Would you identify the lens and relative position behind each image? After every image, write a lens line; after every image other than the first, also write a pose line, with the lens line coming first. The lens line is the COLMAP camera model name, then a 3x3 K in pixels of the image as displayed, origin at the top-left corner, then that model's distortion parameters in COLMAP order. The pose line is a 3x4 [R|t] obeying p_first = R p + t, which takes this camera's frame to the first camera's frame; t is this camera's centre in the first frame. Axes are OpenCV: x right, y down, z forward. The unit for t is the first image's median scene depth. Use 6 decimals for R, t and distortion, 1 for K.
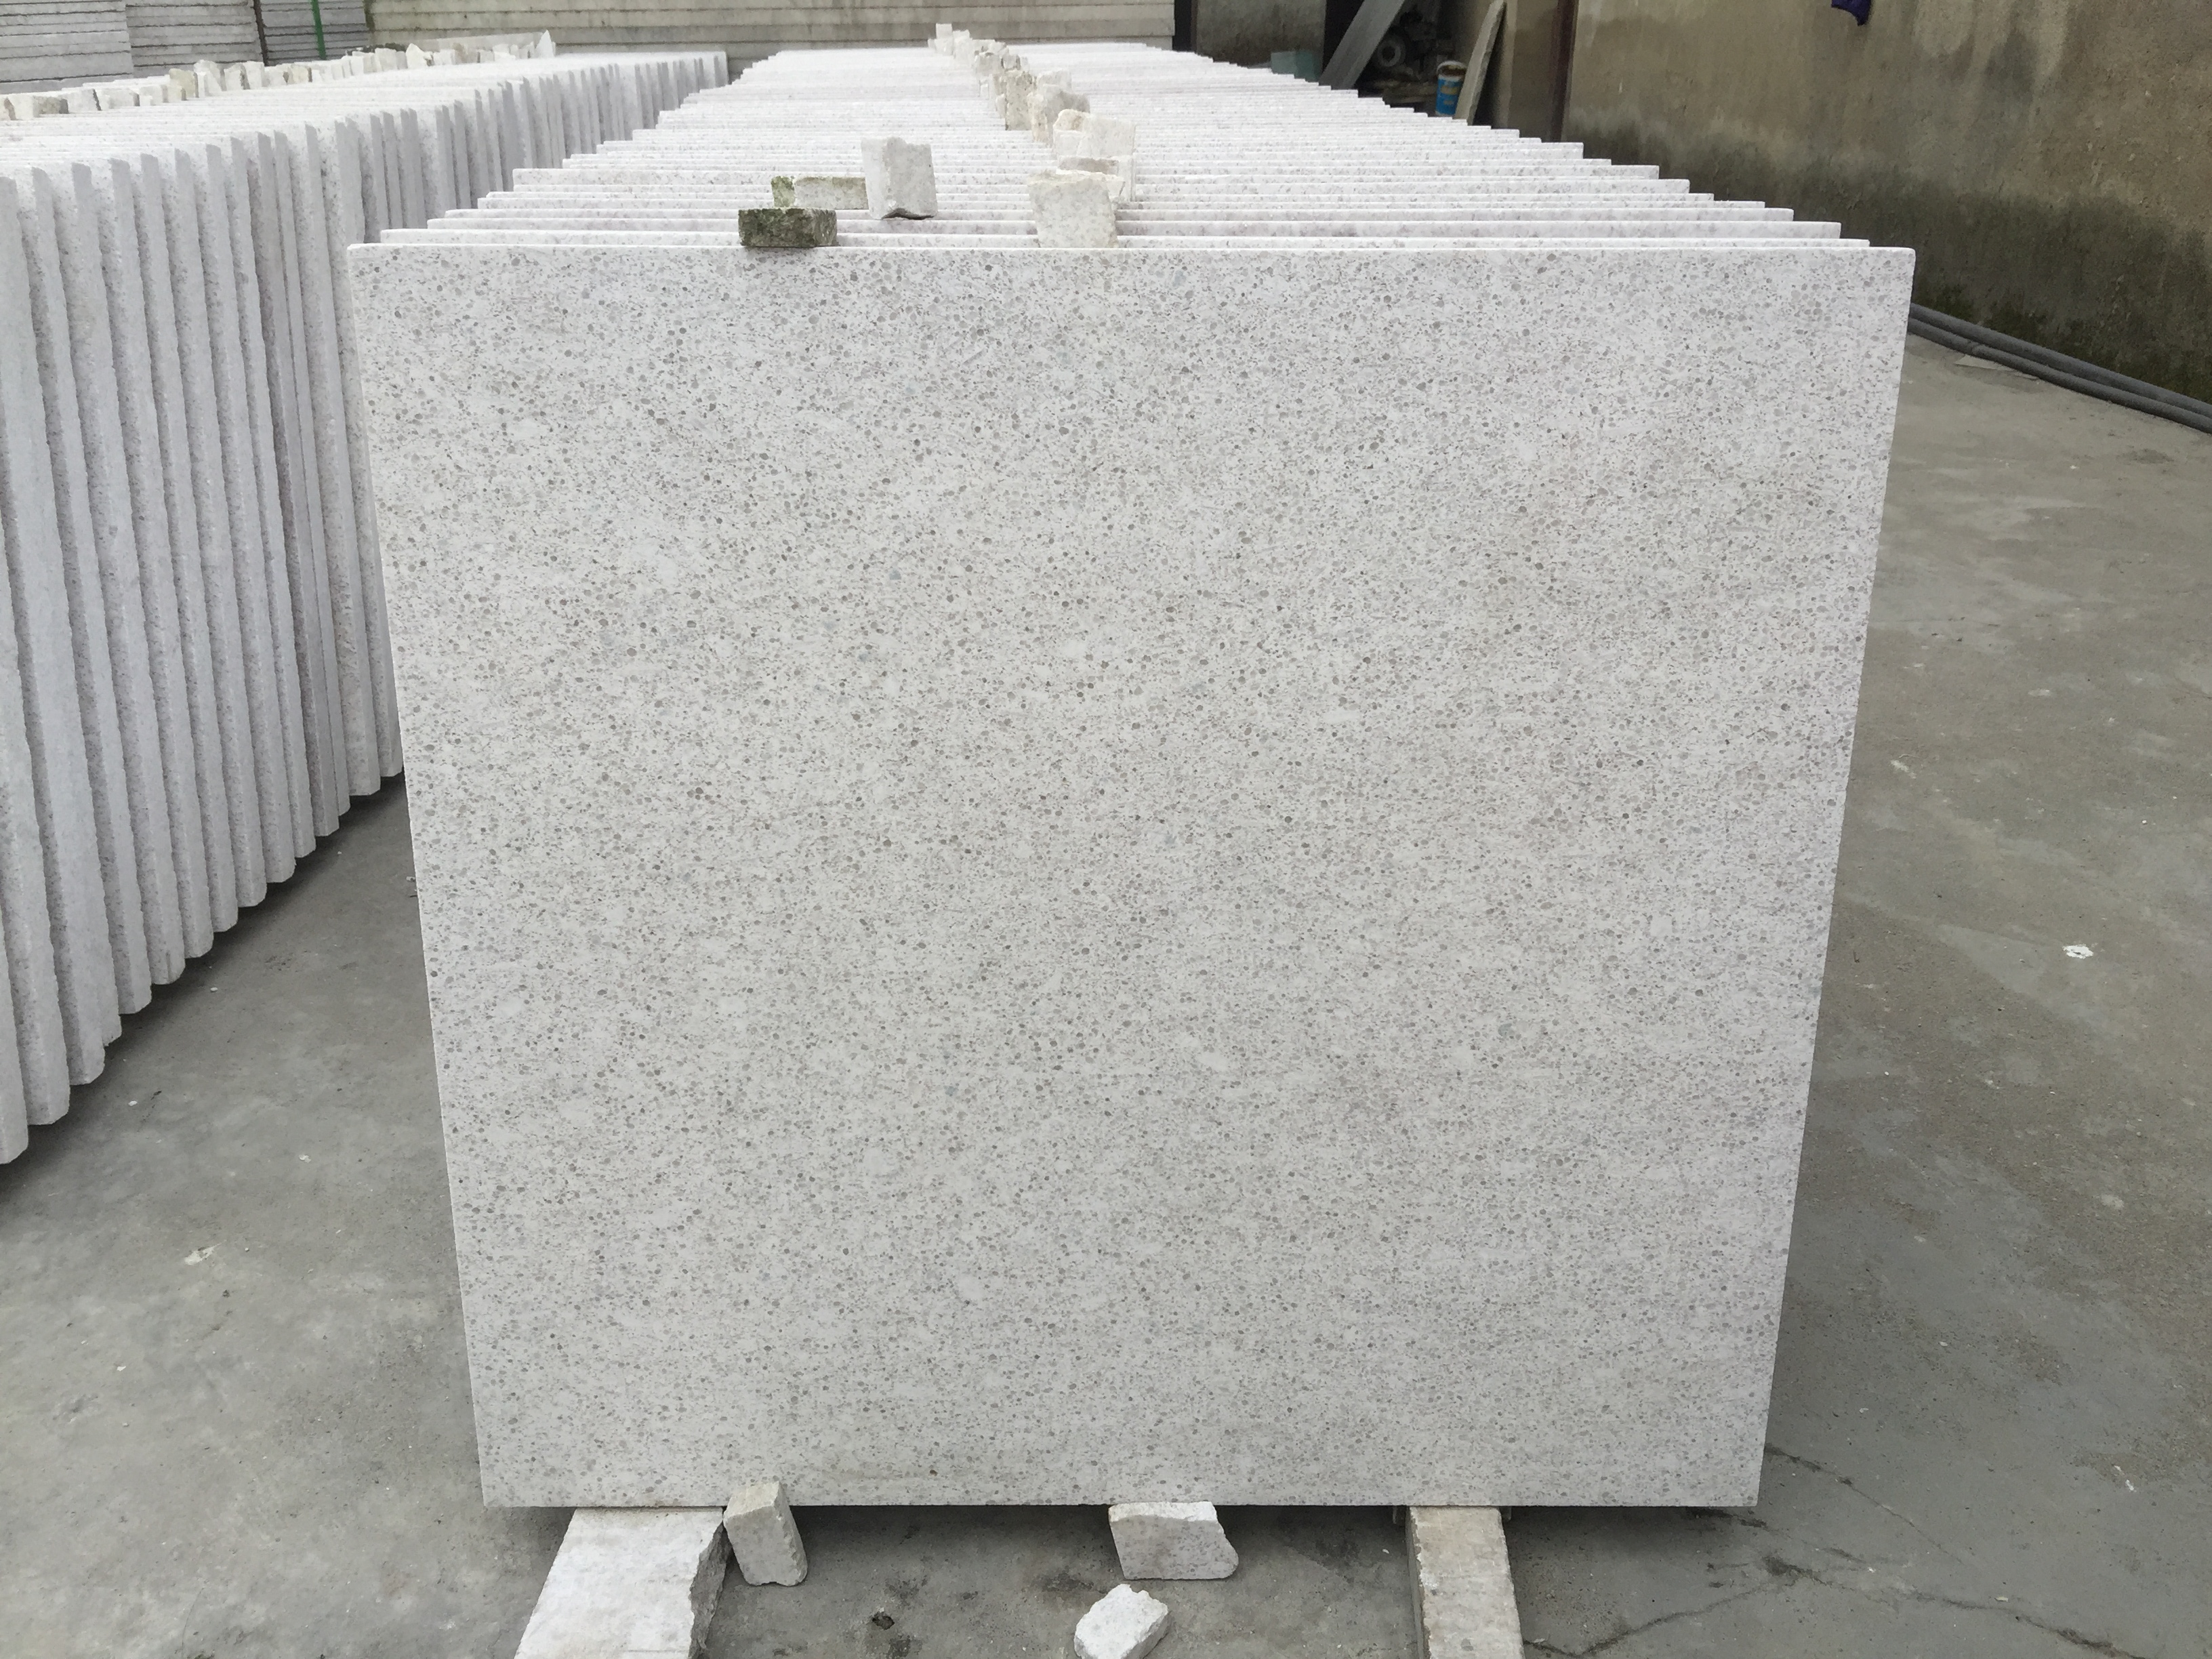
lens RADIAL K [[1832.9, 0, 1106.0], [0, 1832.9, 829.5], [0, 0, 1]] dist [0.036522, -0.090928]
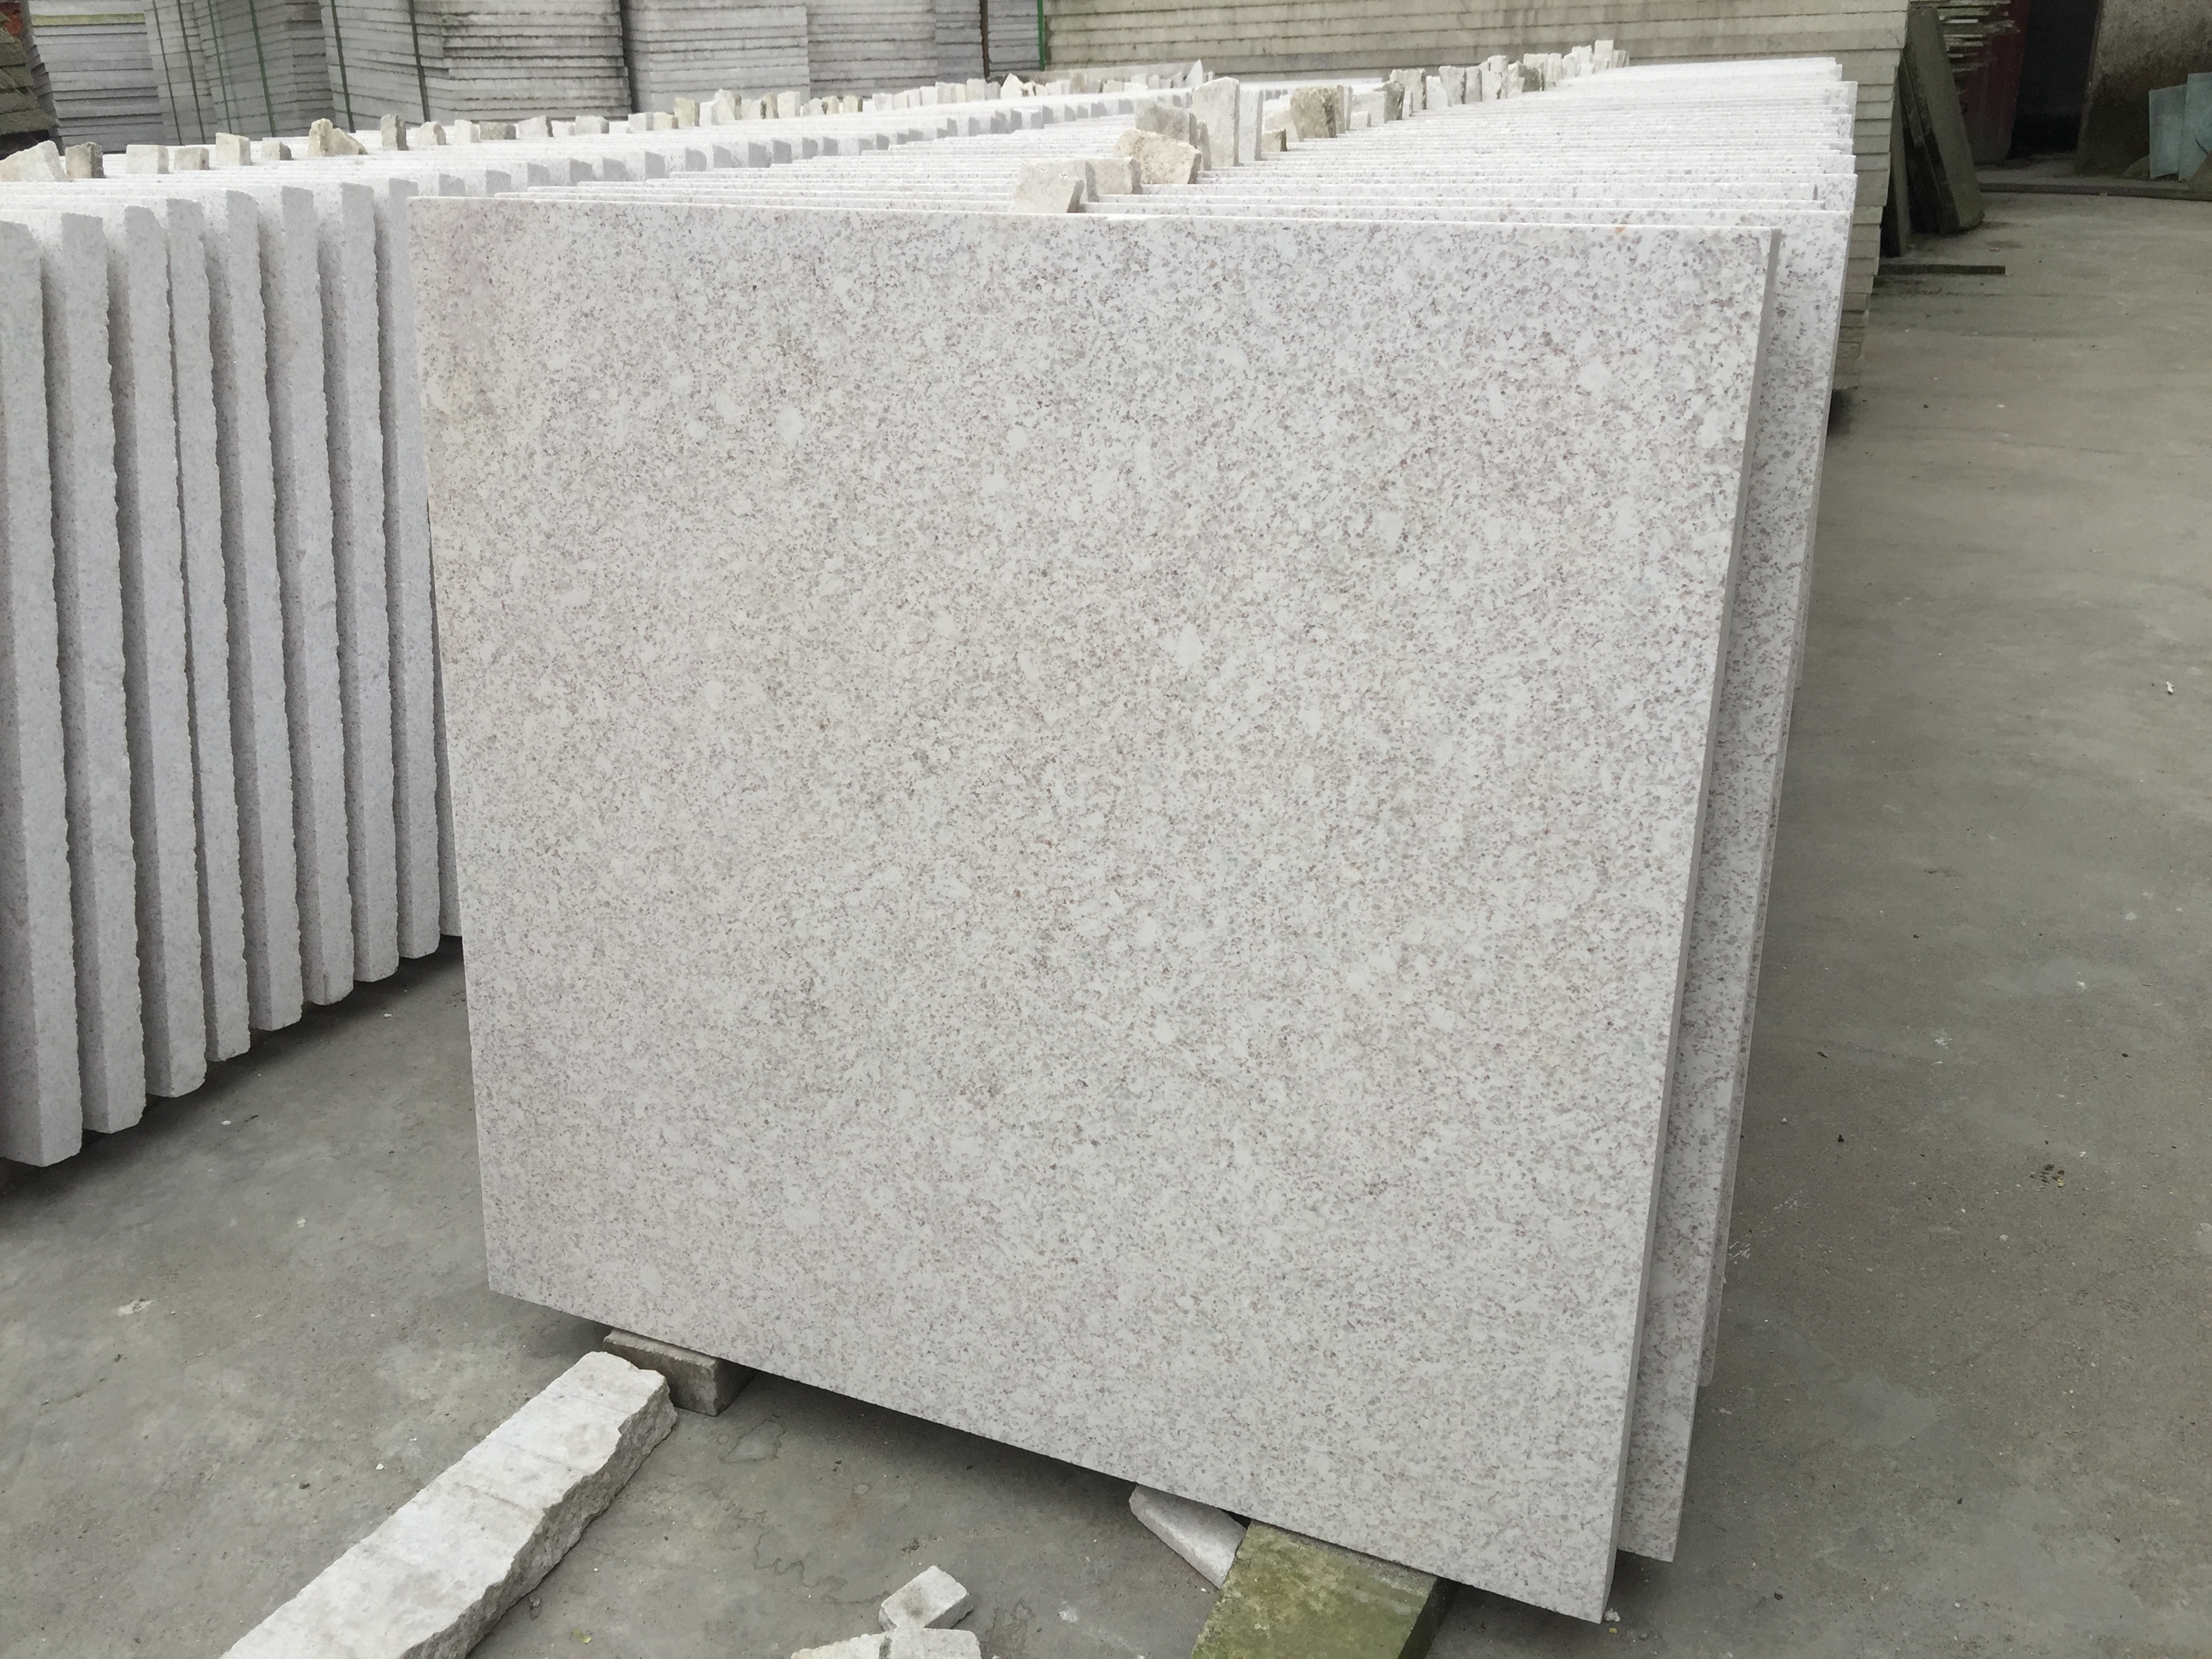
lens RADIAL K [[1832.9, 0, 1106.0], [0, 1832.9, 829.5], [0, 0, 1]] dist [0.036522, -0.090928]
pose [[0.905499, 0.140280, -0.400490, 0.109921], [-0.146363, 0.989109, 0.015533, -0.036739], [0.398308, 0.044552, 0.916169, 0.101681]]
